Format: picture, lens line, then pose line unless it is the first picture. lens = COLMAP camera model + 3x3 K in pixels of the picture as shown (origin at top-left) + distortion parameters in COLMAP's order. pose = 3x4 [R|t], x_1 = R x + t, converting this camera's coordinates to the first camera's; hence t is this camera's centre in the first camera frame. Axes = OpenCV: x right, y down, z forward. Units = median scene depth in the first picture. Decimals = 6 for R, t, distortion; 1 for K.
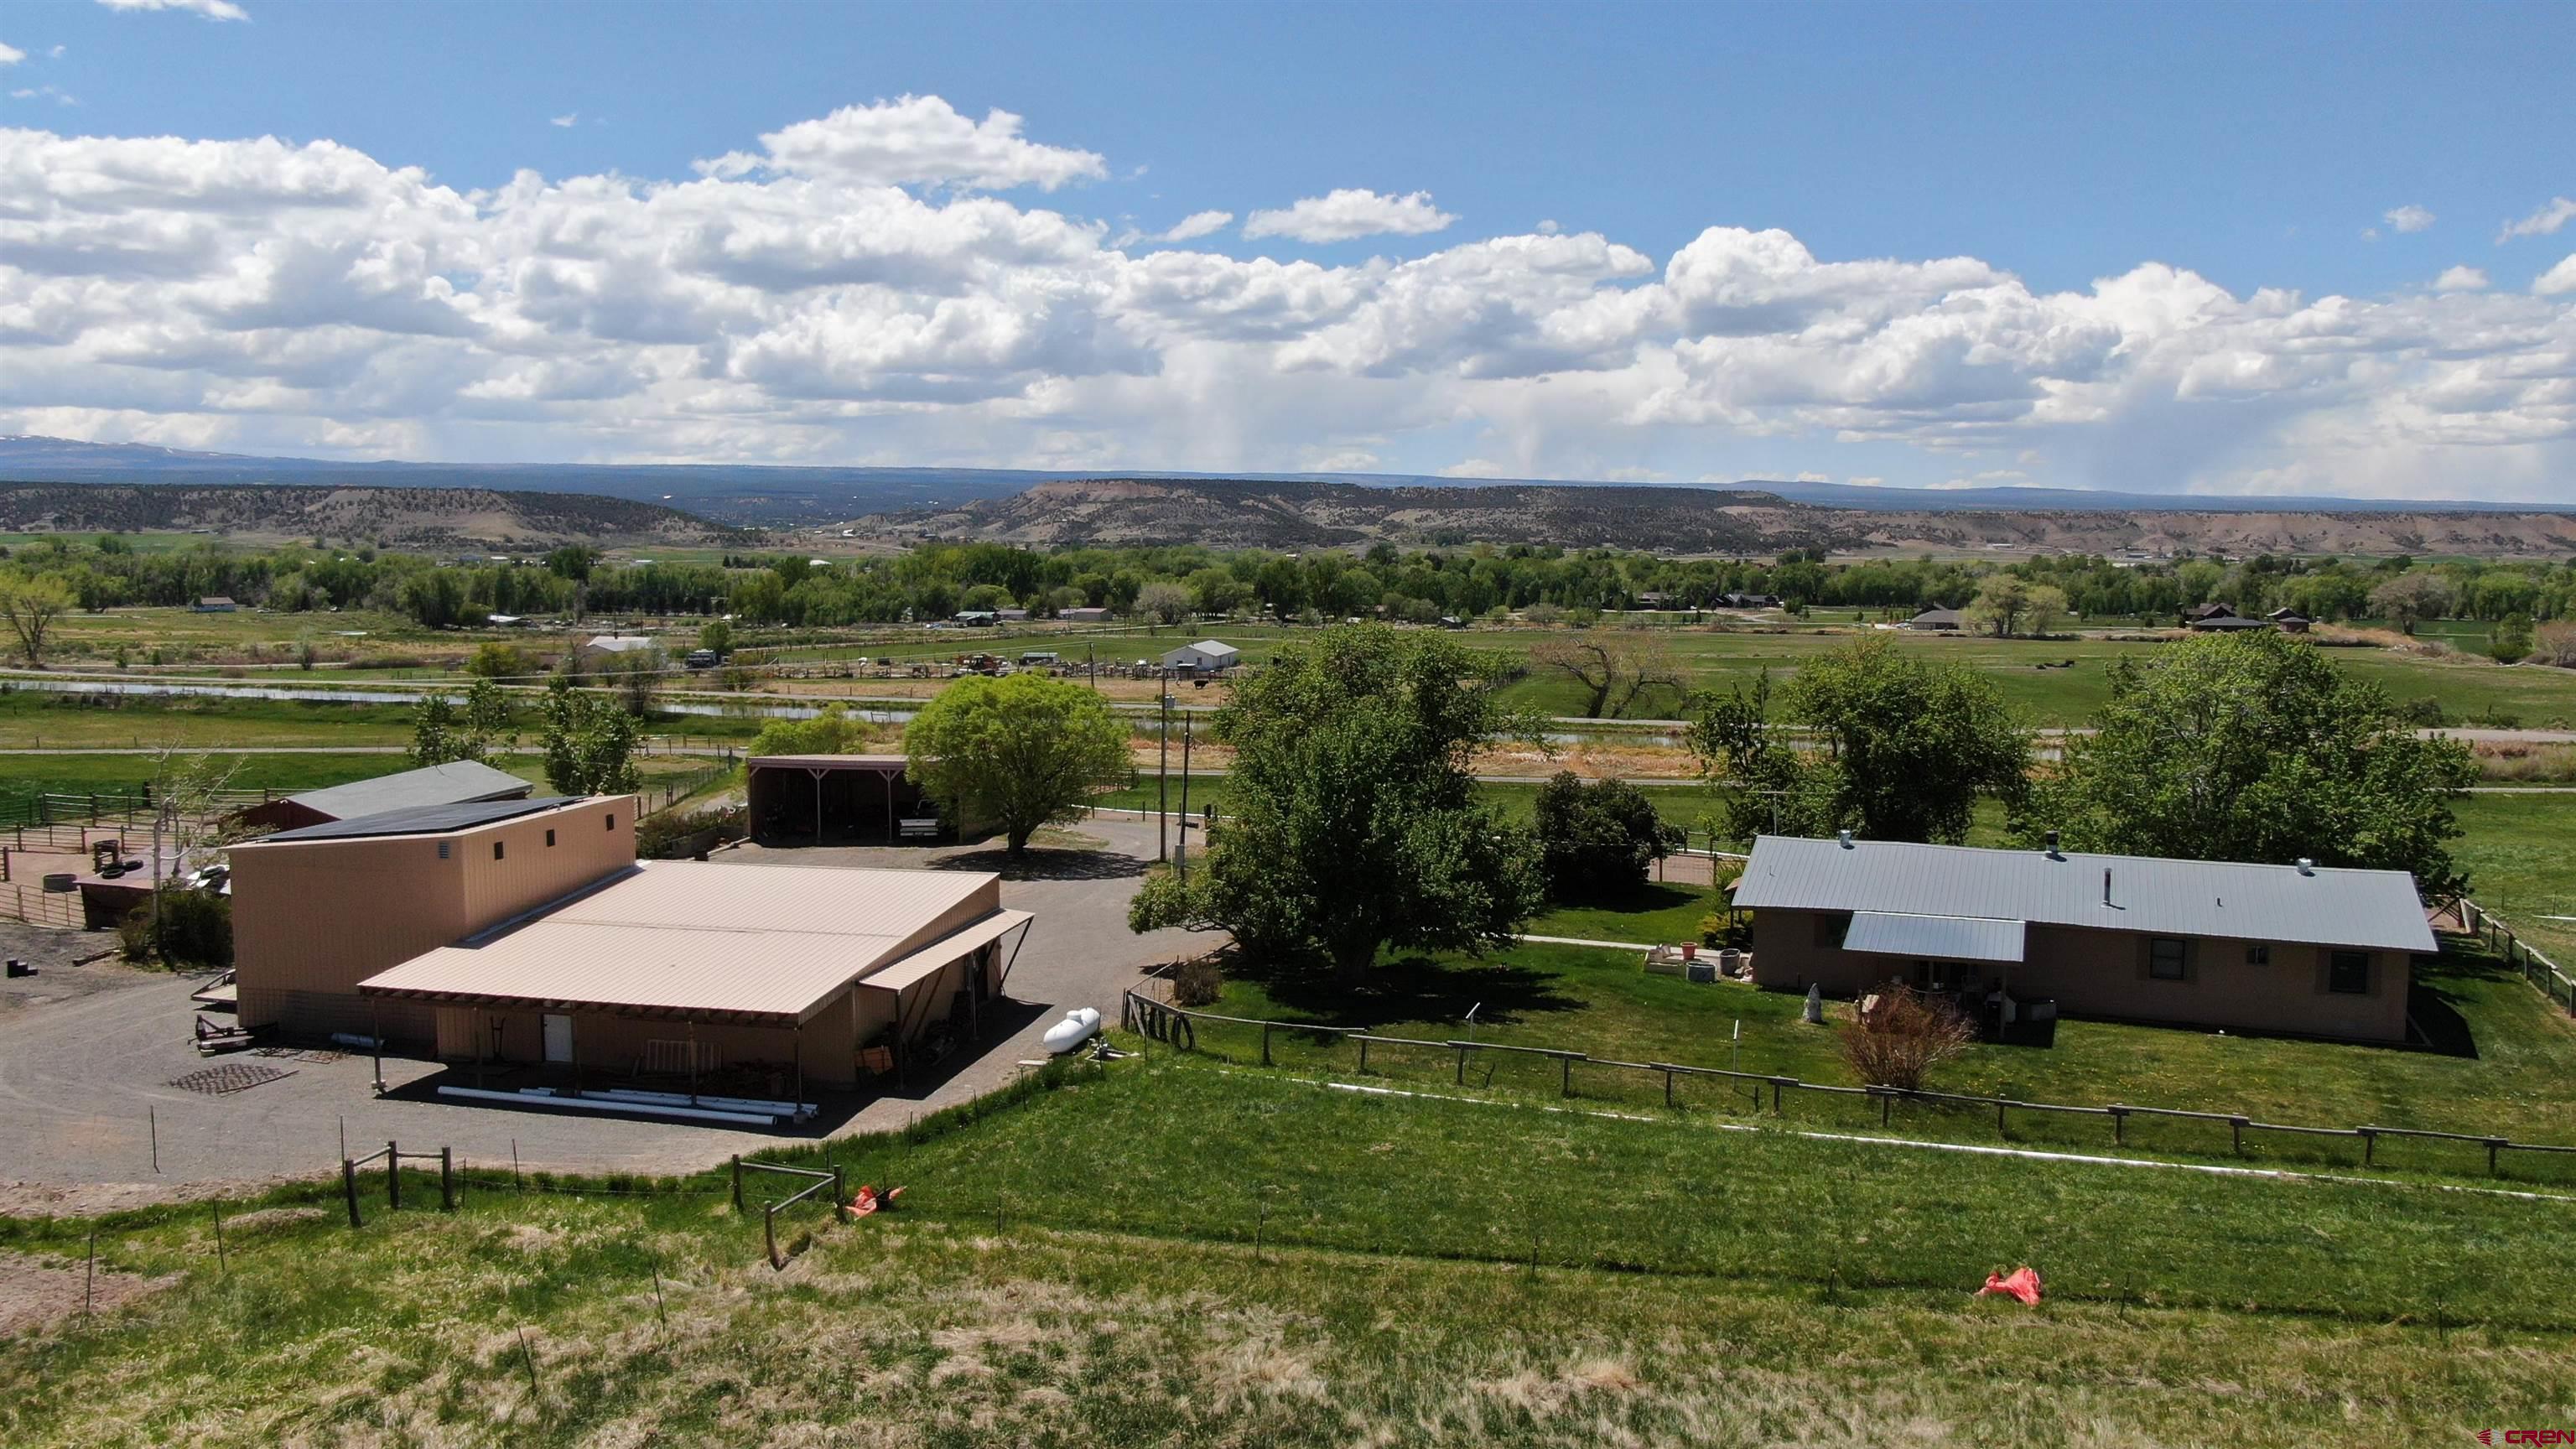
lens RADIAL K [[1840.5, 0, 1293.7], [0, 1840.5, 710.6], [0, 0, 1]] dist [-0.017592, 0.008067]
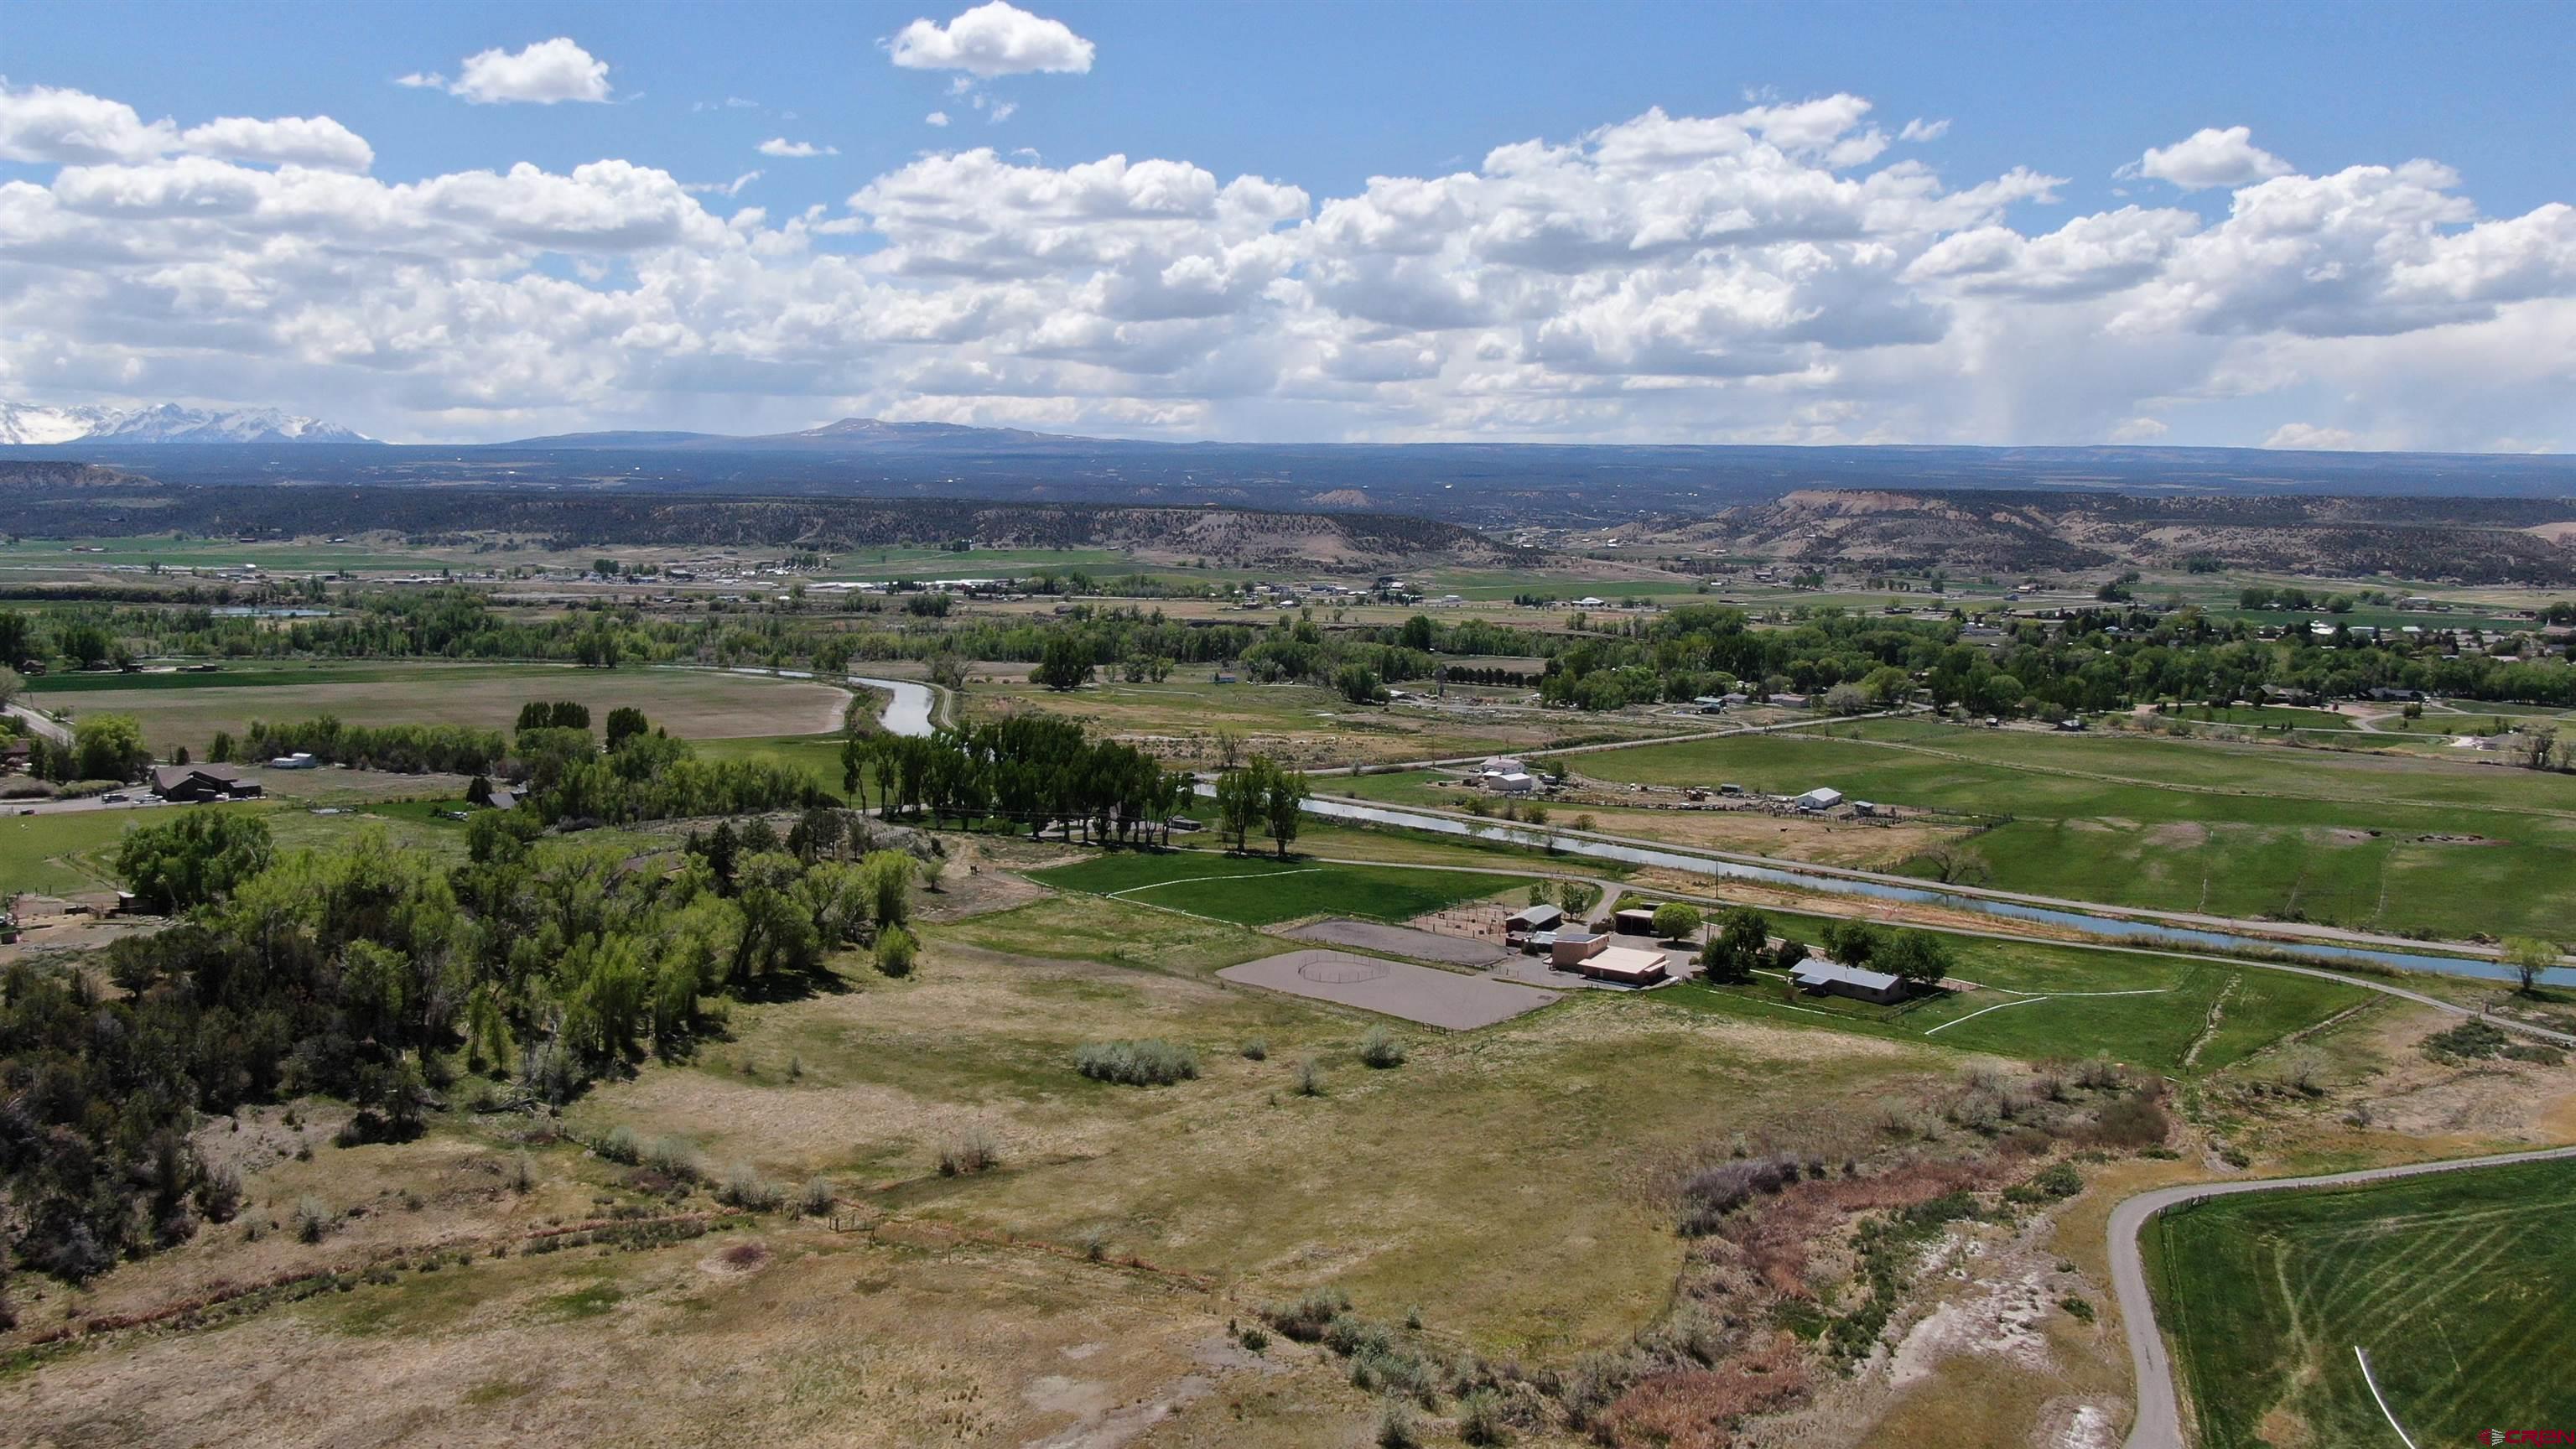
lens RADIAL K [[1840.5, 0, 1283.0], [0, 1840.5, 713.0], [0, 0, 1]] dist [-0.017592, 0.008067]
pose [[0.916765, 0.046774, -0.396679, 0.026889], [-0.039494, 0.998868, 0.026506, -0.020907], [0.397470, -0.008633, 0.917575, -0.129859]]
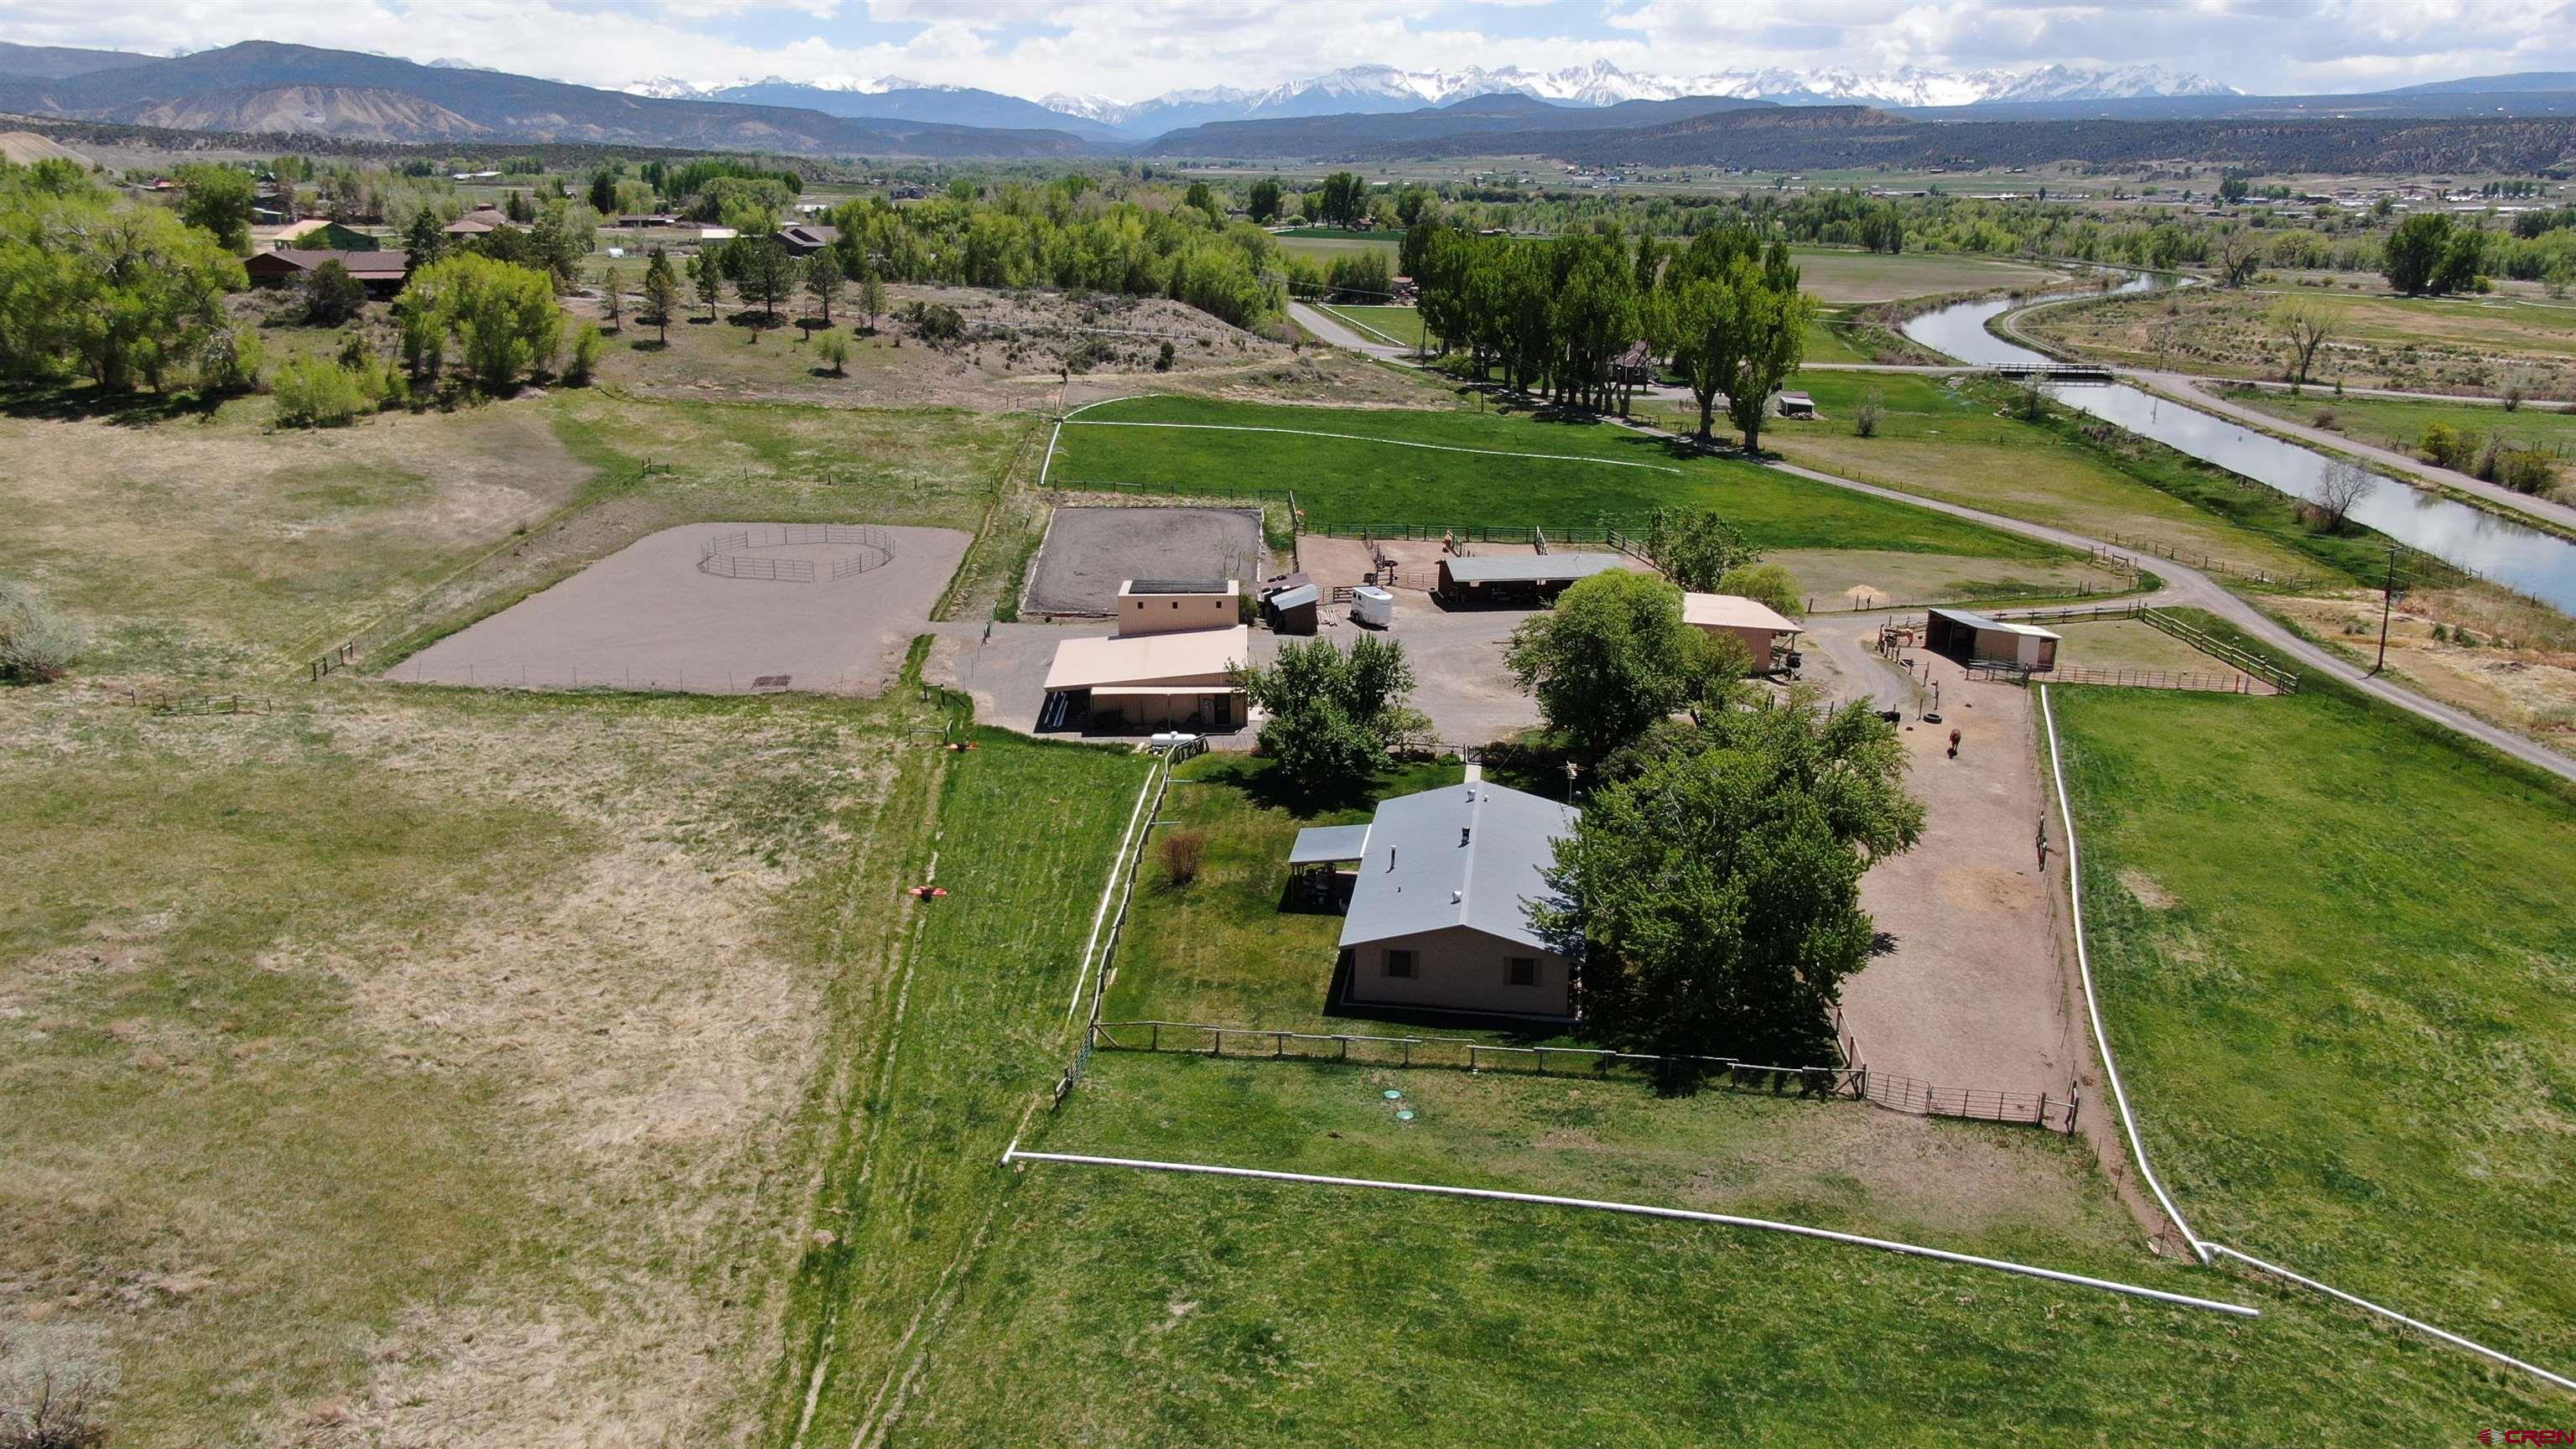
lens RADIAL K [[1840.5, 0, 1296.0], [0, 1840.5, 730.0], [0, 0, 1]] dist [-0.017592, 0.008067]
pose [[0.239358, 0.281412, -0.929255, 0.044501], [-0.084544, 0.959482, 0.268789, -0.010107], [0.967244, 0.014226, 0.253451, 0.012802]]
